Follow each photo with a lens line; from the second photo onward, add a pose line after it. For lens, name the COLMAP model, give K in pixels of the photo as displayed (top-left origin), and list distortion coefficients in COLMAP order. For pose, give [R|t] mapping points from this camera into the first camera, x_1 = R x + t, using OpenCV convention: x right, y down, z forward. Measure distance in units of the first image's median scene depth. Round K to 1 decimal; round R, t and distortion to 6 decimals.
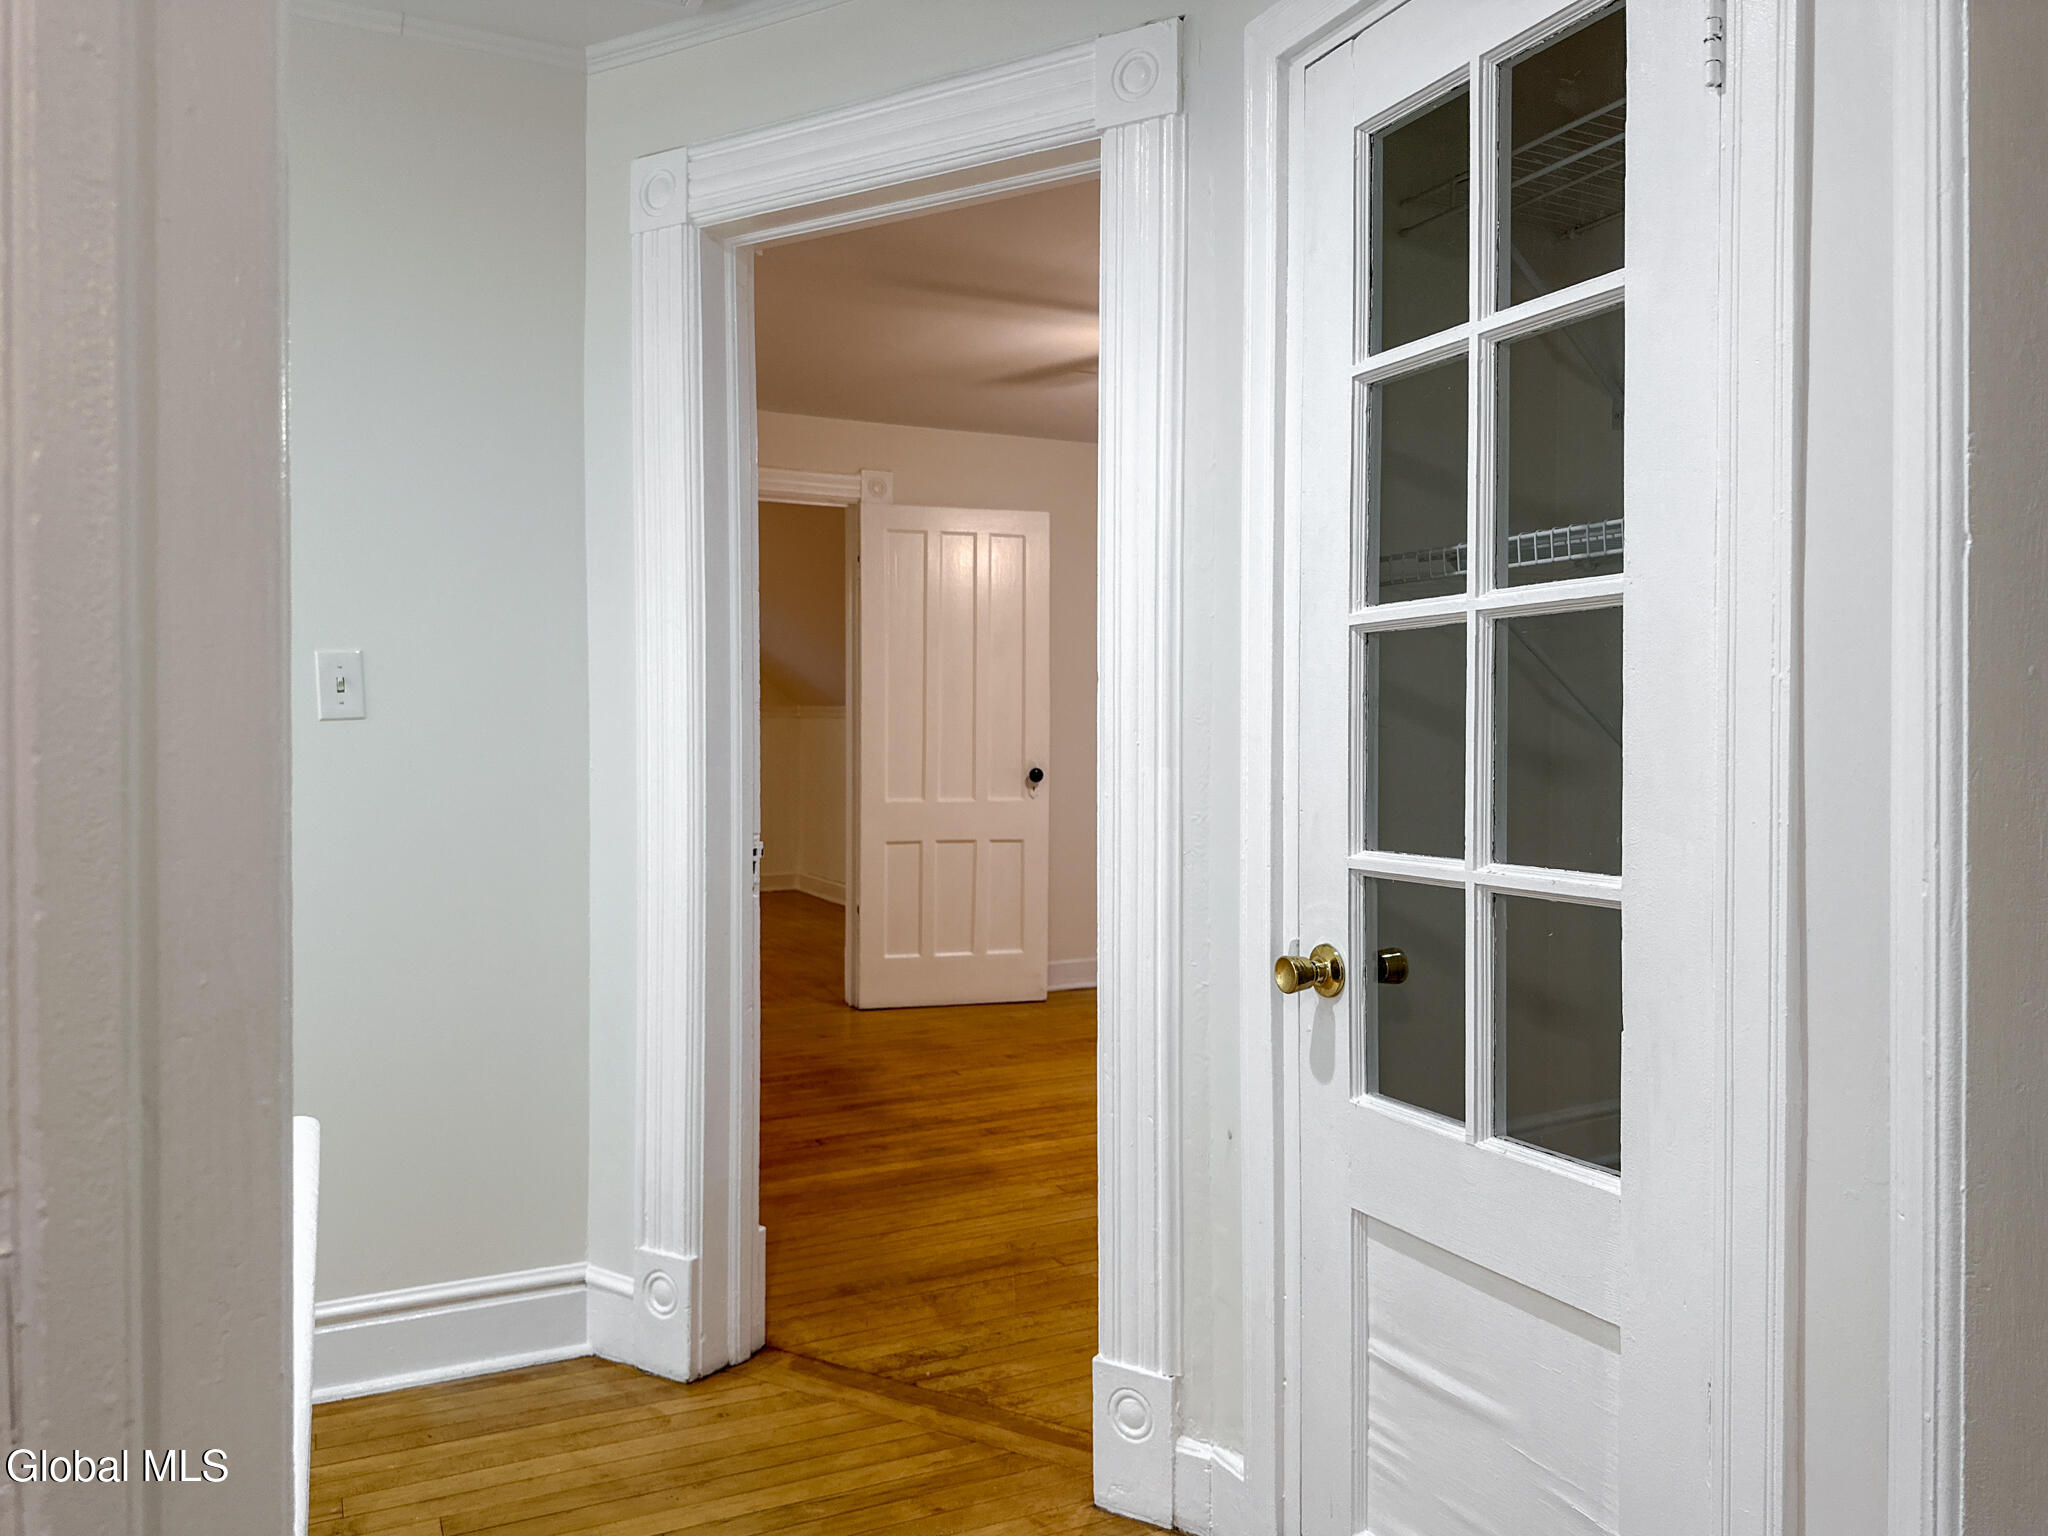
lens RADIAL K [[1495.7, 0, 1023.8], [0, 1495.7, 768.3], [0, 0, 1]] dist [0.074328, -0.092338]
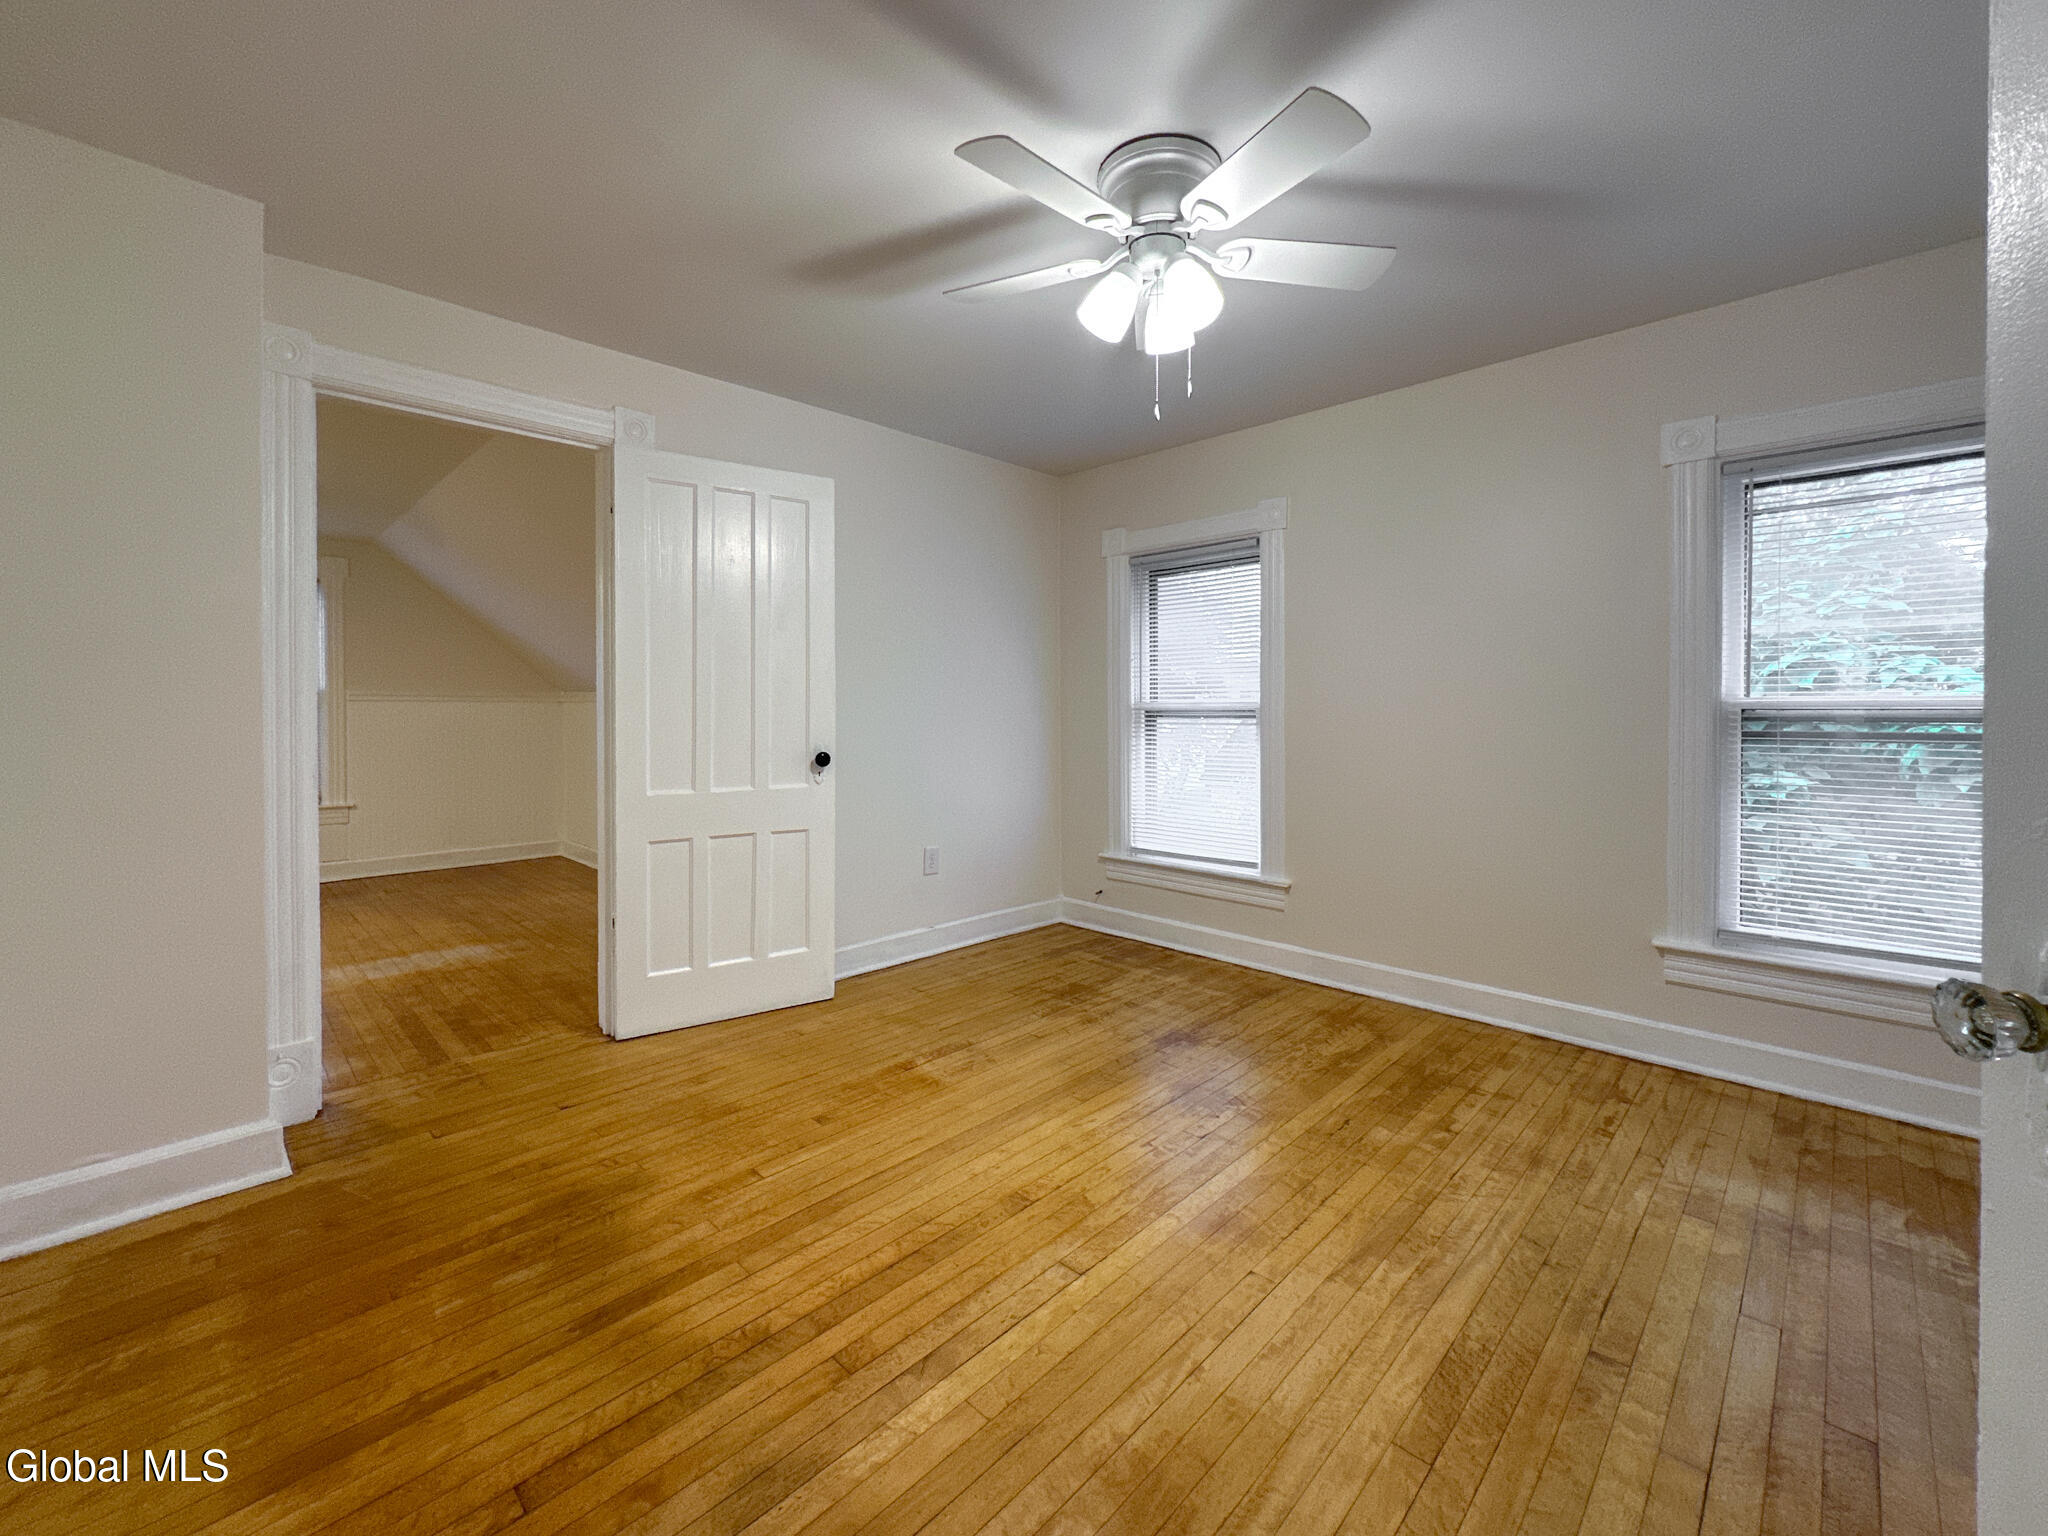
lens RADIAL K [[826.5, 0, 997.9], [0, 826.5, 728.7], [0, 0, 1]] dist [-0.004100, -0.000271]
pose [[0.951269, -0.007206, 0.308278, -0.046891], [0.010866, 0.999889, -0.010158, -0.008386], [-0.308171, 0.013013, 0.951242, 0.486906]]
